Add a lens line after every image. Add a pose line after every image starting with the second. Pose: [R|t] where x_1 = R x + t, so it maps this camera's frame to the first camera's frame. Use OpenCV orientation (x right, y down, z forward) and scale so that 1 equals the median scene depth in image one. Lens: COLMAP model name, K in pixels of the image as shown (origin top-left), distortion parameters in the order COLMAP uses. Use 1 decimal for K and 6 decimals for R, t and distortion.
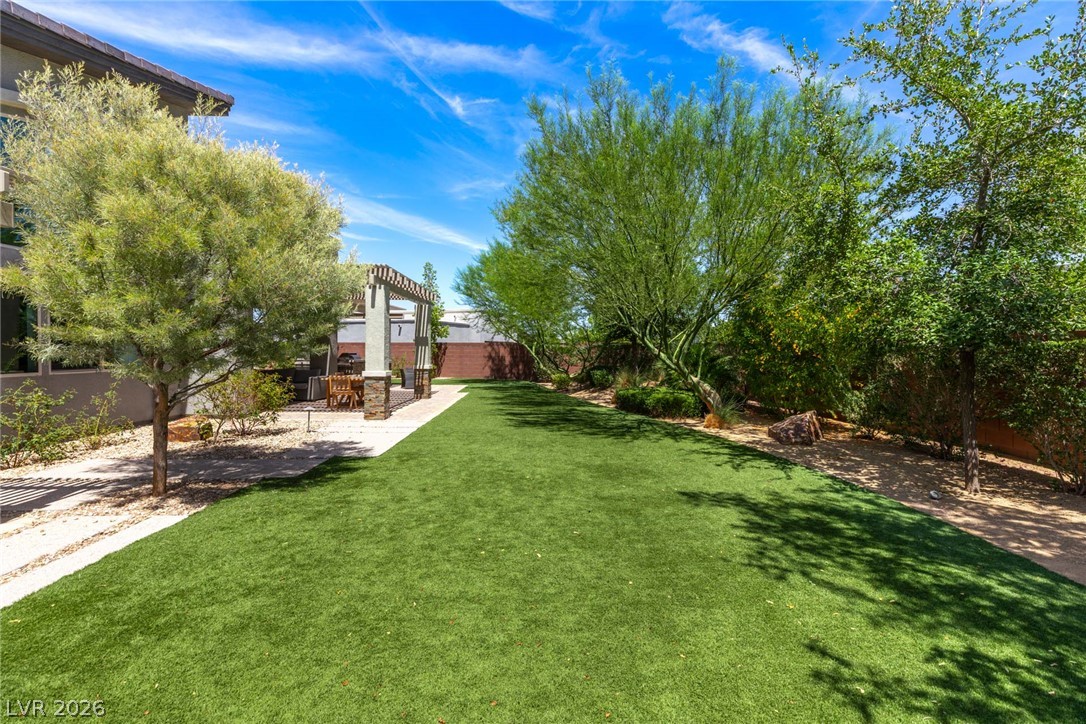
lens RADIAL K [[480.9, 0, 543.0], [0, 480.9, 362.0], [0, 0, 1]] dist [0.000009, 0.000191]
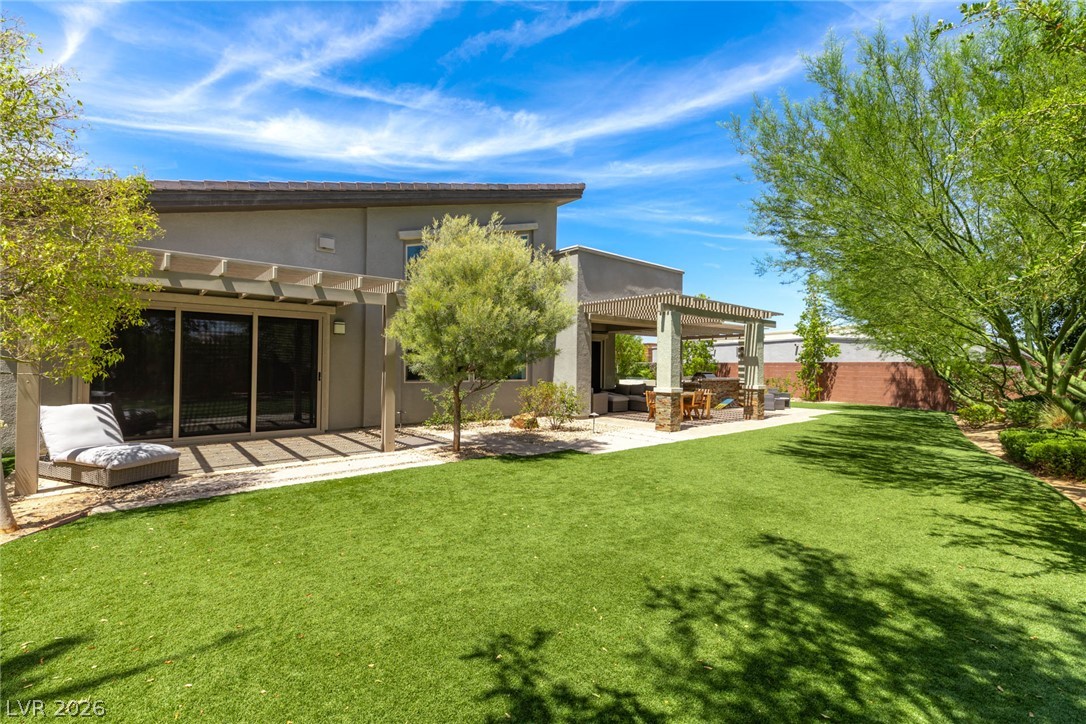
lens RADIAL K [[493.0, 0, 543.0], [0, 493.0, 362.0], [0, 0, 1]] dist [0.000491, 0.000159]
pose [[0.629771, -0.006476, -0.776754, 0.162489], [-0.027056, 0.999176, -0.030267, 0.000762], [0.776309, 0.040077, 0.629077, 0.024025]]
